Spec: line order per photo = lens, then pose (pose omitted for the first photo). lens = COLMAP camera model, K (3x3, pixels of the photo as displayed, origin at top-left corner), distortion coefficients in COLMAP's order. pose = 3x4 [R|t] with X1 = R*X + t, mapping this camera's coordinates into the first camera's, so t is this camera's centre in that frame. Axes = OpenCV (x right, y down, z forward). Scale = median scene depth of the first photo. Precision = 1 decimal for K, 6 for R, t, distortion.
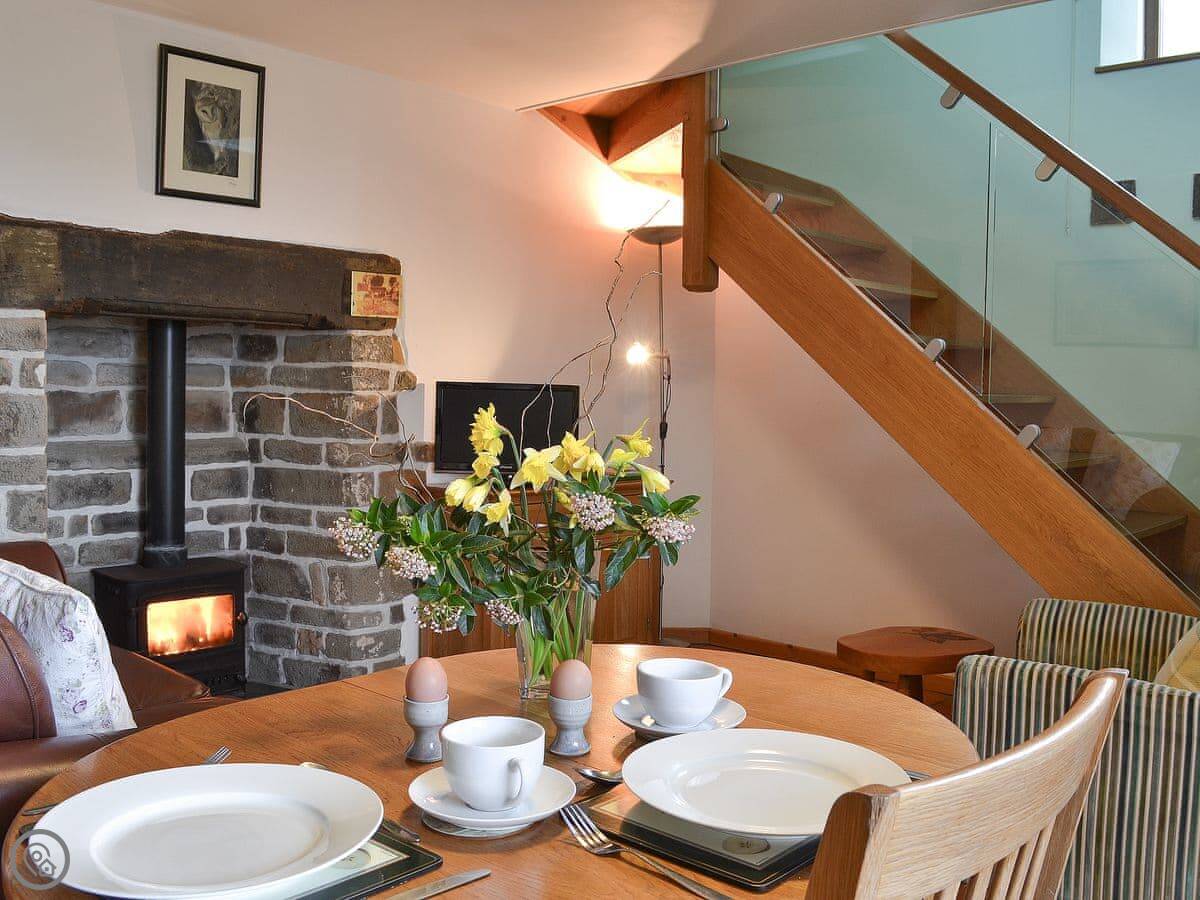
lens RADIAL K [[1078.5, 0, 600.0], [0, 1078.5, 450.0], [0, 0, 1]] dist [-0.047257, -0.007269]
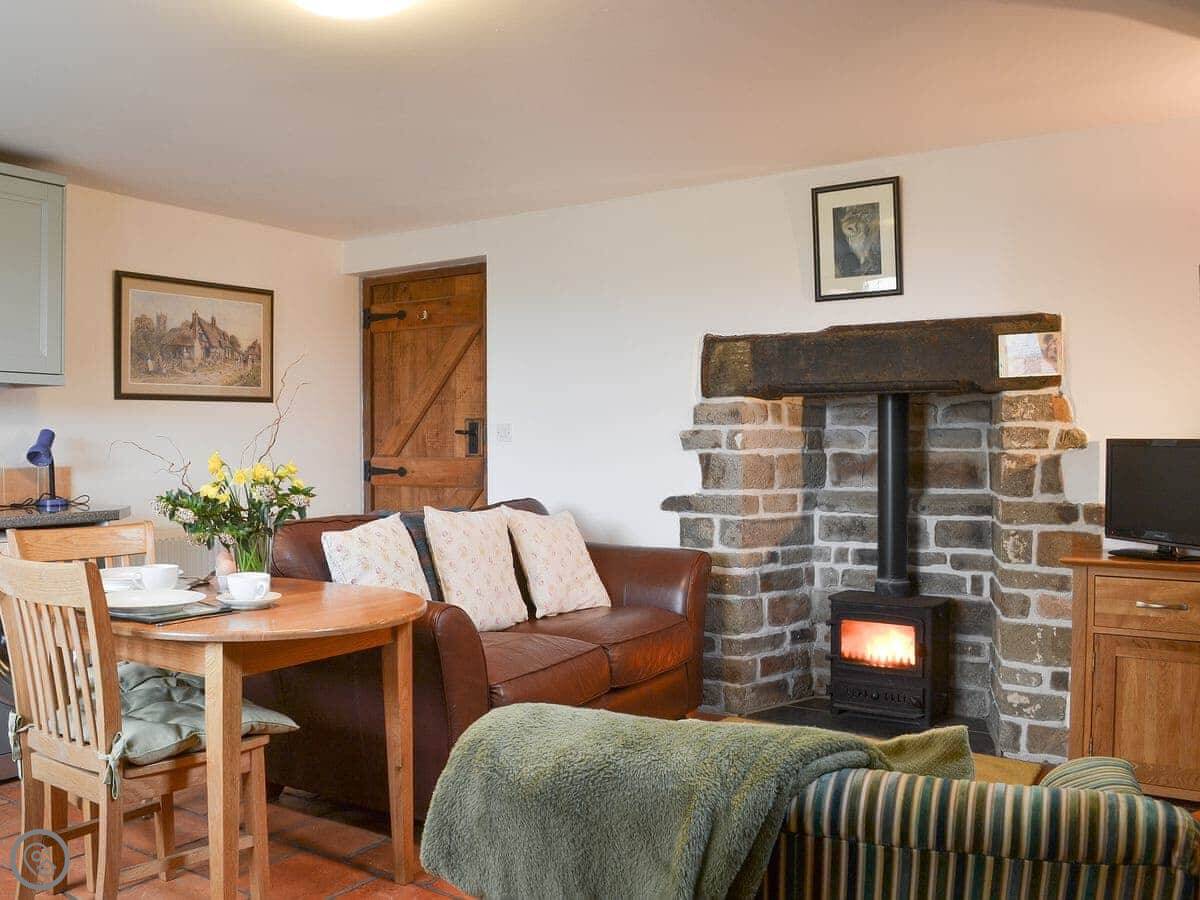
lens RADIAL K [[1078.5, 0, 600.0], [0, 1078.5, 450.0], [0, 0, 1]] dist [-0.047257, -0.007269]
pose [[0.189902, -0.015201, -0.981685, 0.724730], [-0.052858, 0.998272, -0.025683, -0.008130], [0.980379, 0.056767, 0.188770, 0.435618]]
